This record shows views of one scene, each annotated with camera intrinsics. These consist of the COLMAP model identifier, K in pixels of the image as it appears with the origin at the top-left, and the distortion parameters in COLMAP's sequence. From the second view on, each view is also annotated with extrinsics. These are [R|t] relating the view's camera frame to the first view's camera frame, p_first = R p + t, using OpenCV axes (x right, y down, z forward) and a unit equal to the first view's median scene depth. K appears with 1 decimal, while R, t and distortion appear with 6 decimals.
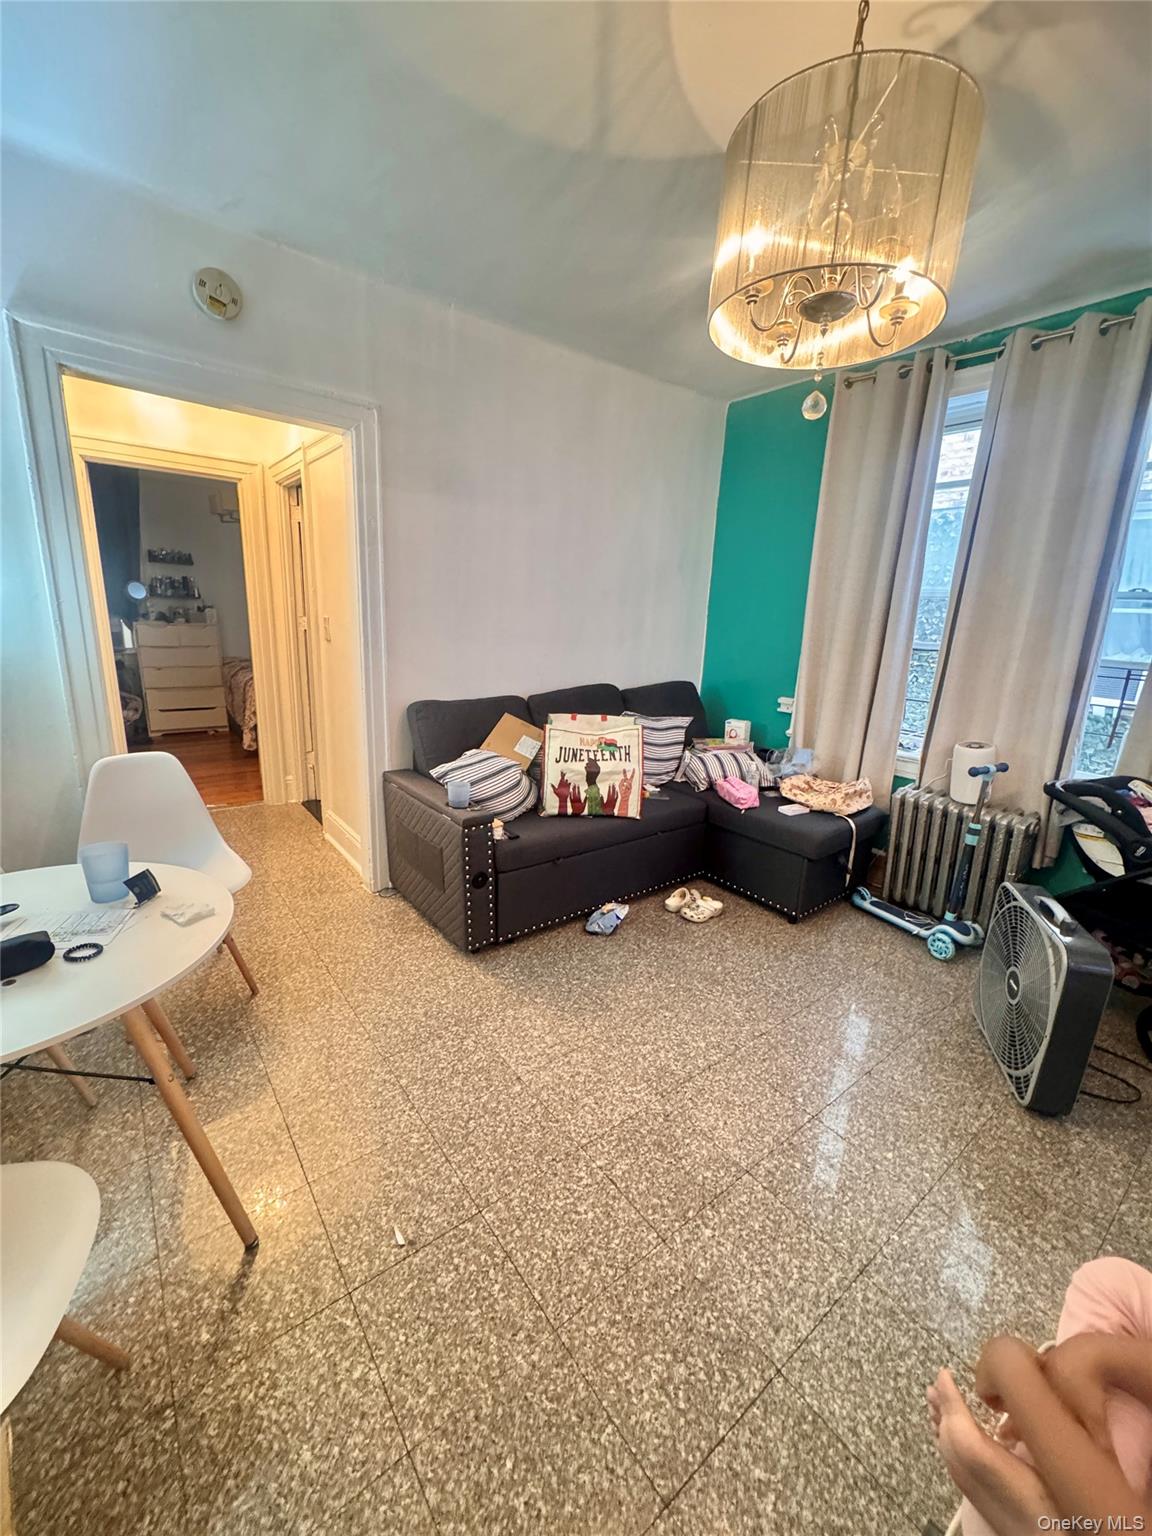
lens RADIAL K [[612.0, 0, 569.0], [0, 612.0, 763.7], [0, 0, 1]] dist [-0.002035, -0.000064]
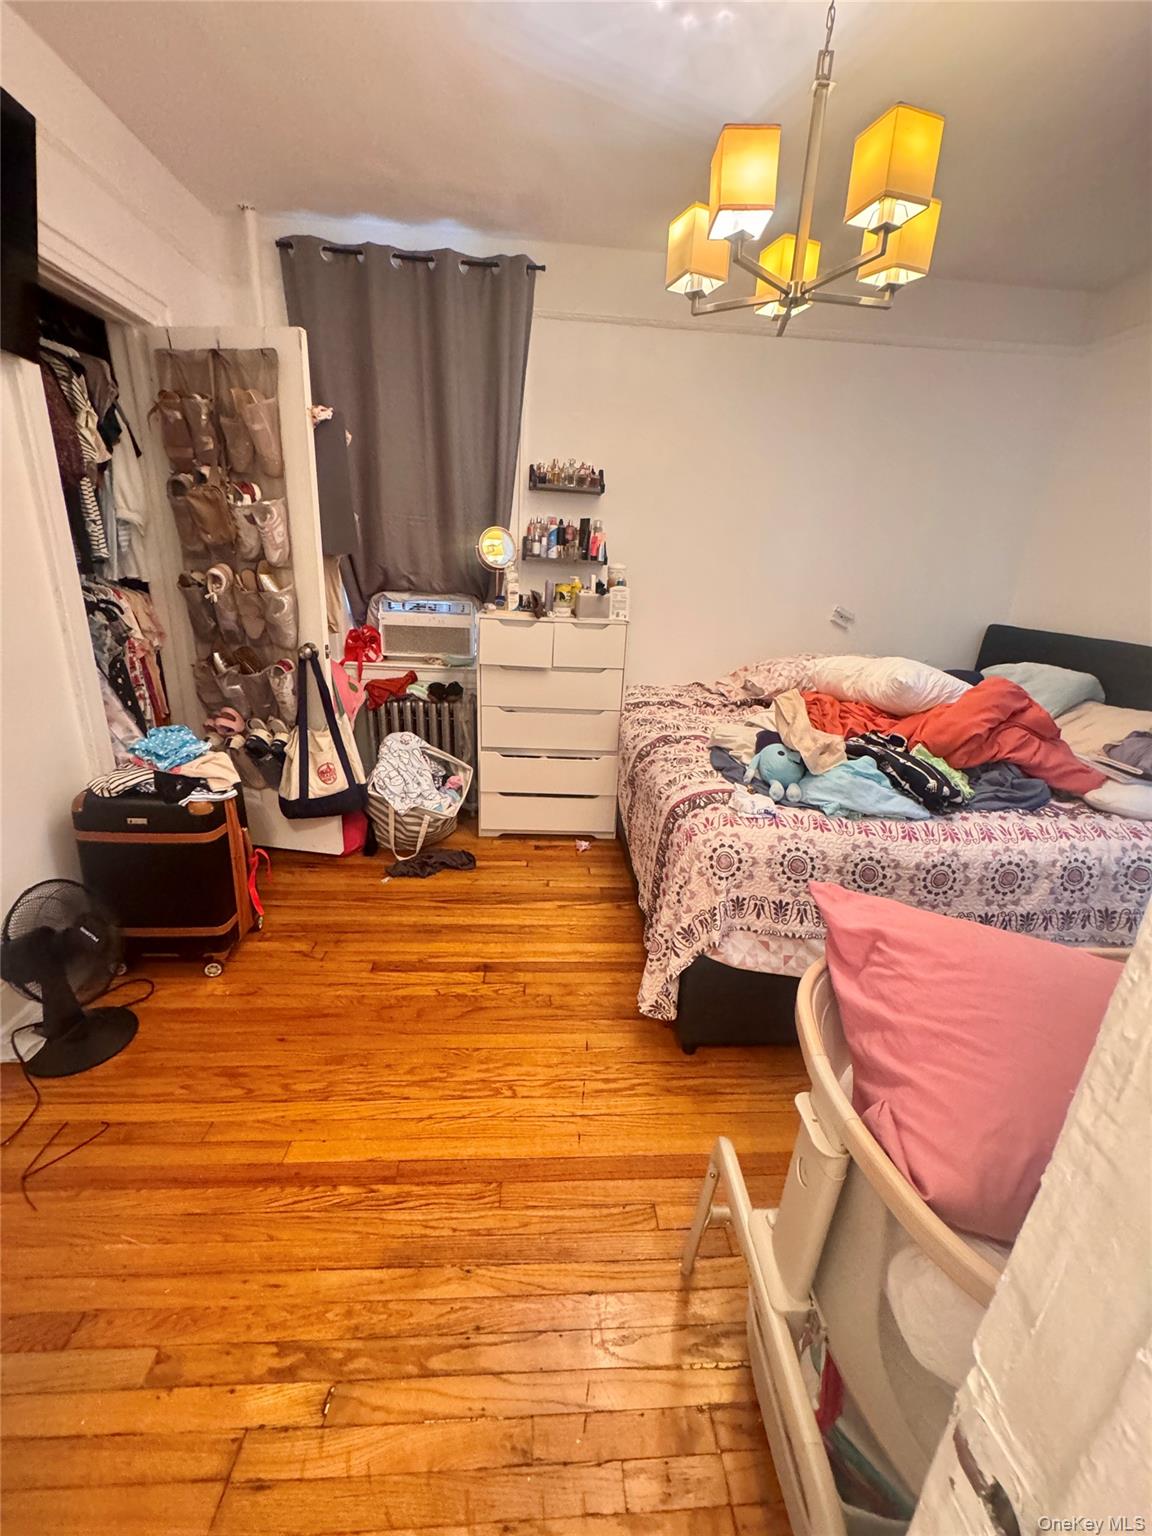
lens RADIAL K [[612.0, 0, 580.6], [0, 612.0, 766.9], [0, 0, 1]] dist [-0.002035, -0.000064]
pose [[0.834320, 0.176021, -0.522423, -0.348033], [-0.151432, 0.984378, 0.089829, -0.157807], [0.530073, 0.004165, 0.847942, 0.595260]]
